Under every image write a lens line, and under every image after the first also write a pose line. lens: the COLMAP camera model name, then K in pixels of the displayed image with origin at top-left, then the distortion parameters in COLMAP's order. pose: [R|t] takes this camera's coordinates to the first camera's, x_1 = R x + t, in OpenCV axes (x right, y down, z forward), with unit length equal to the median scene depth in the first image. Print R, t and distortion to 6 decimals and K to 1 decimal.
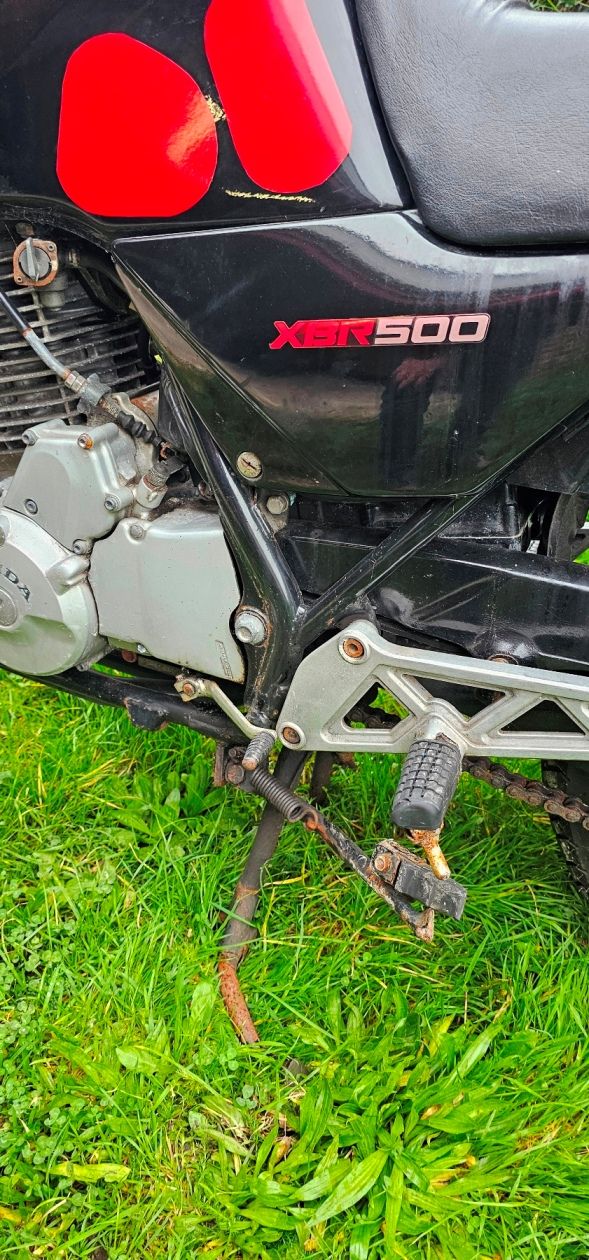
lens RADIAL K [[862.7, 0, 291.7], [0, 862.7, 629.9], [0, 0, 1]] dist [0.063179, -0.072072]
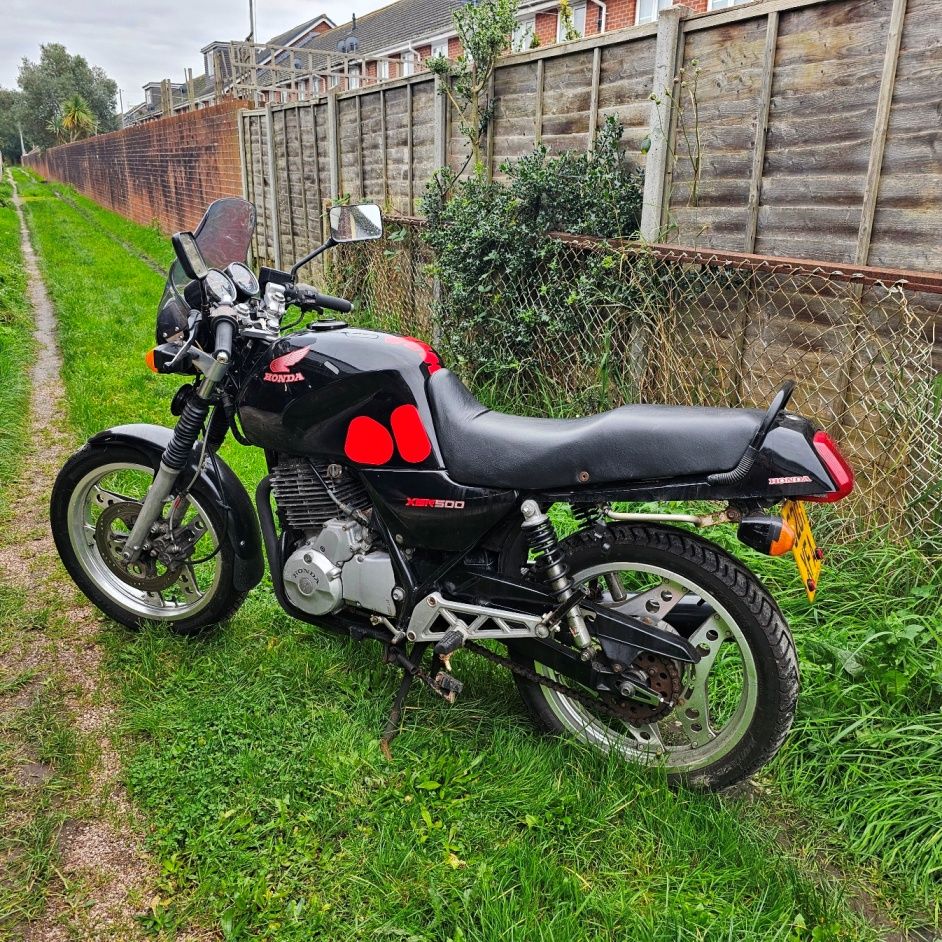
lens RADIAL K [[853.8, 0, 476.0], [0, 853.8, 470.2], [0, 0, 1]] dist [0.049360, -0.040960]
pose [[0.999093, 0.031020, -0.029154, 0.271097], [-0.036709, 0.974572, -0.221048, 0.207557], [0.021556, 0.221918, 0.974827, -1.783021]]
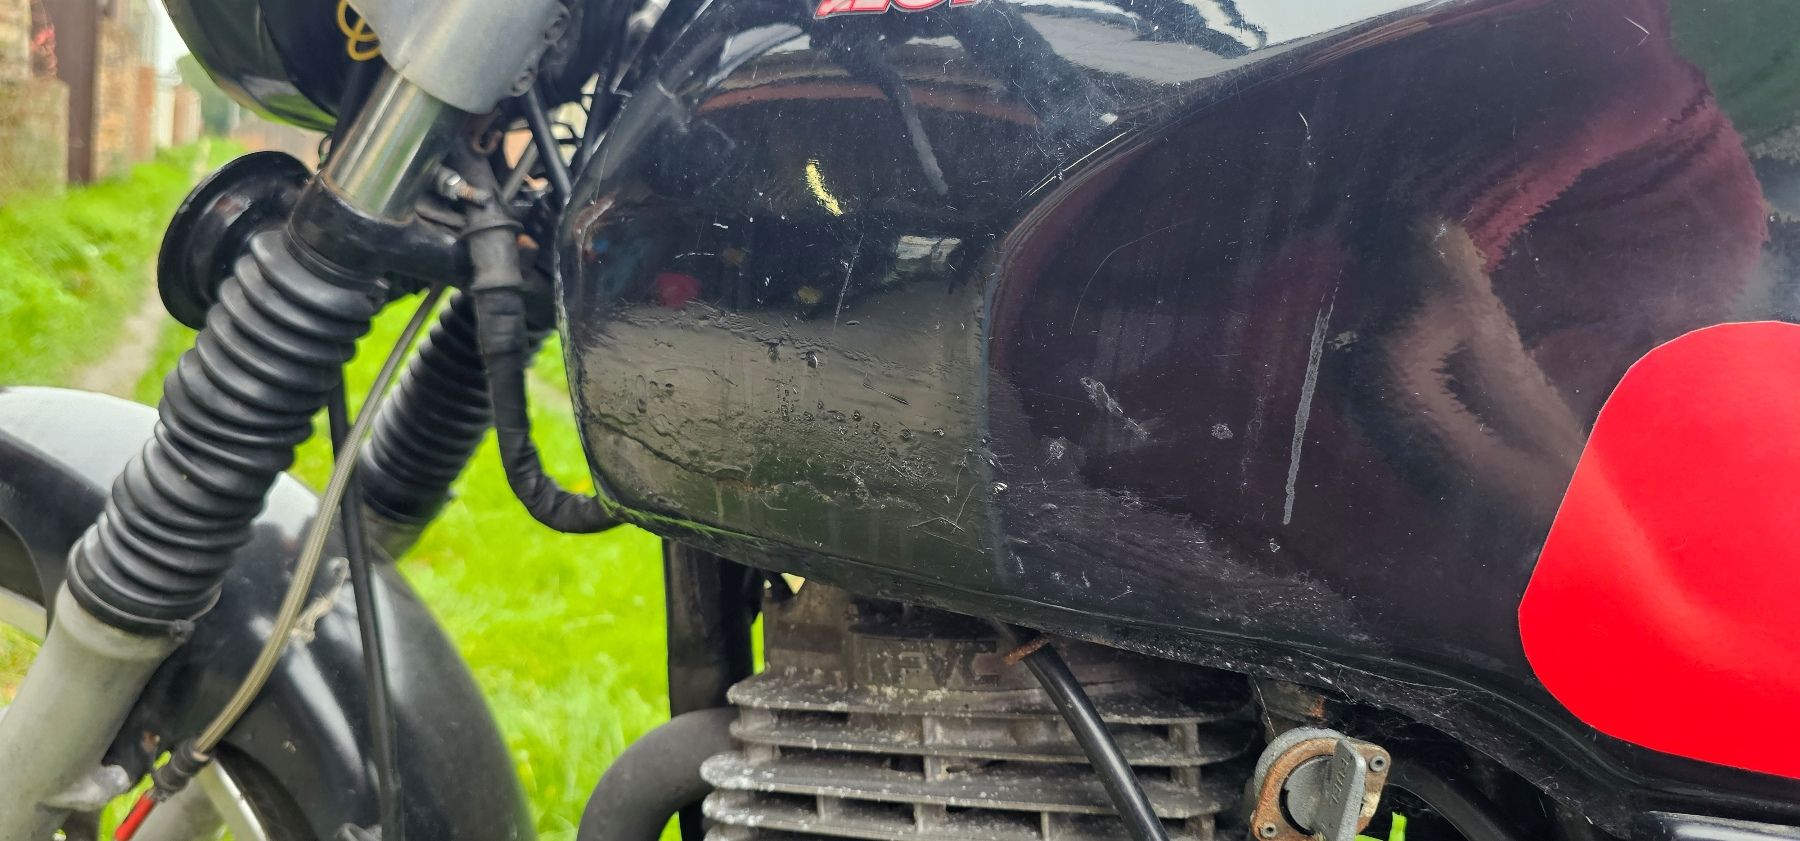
lens RADIAL K [[1232.4, 0, 892.5], [0, 1232.4, 428.9], [0, 0, 1]] dist [0.063179, -0.072072]
pose [[0.991868, 0.127205, 0.003988, -0.455913], [-0.115580, 0.913453, -0.390187, -0.310954], [-0.053277, 0.386553, 0.920727, 0.434139]]
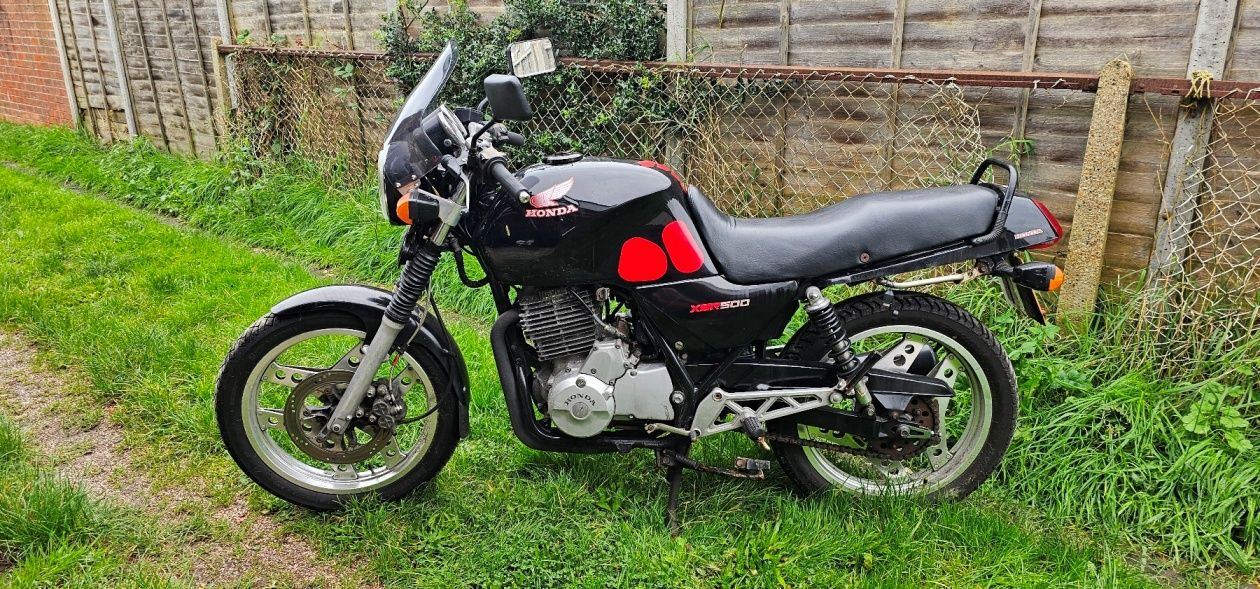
lens RADIAL K [[862.7, 0, 618.2], [0, 862.7, 284.5], [0, 0, 1]] dist [0.063179, -0.072072]
pose [[0.932647, -0.124955, 0.338462, -1.213639], [0.201553, 0.958523, -0.201518, 0.182272], [-0.299243, 0.256163, 0.919149, -1.805098]]
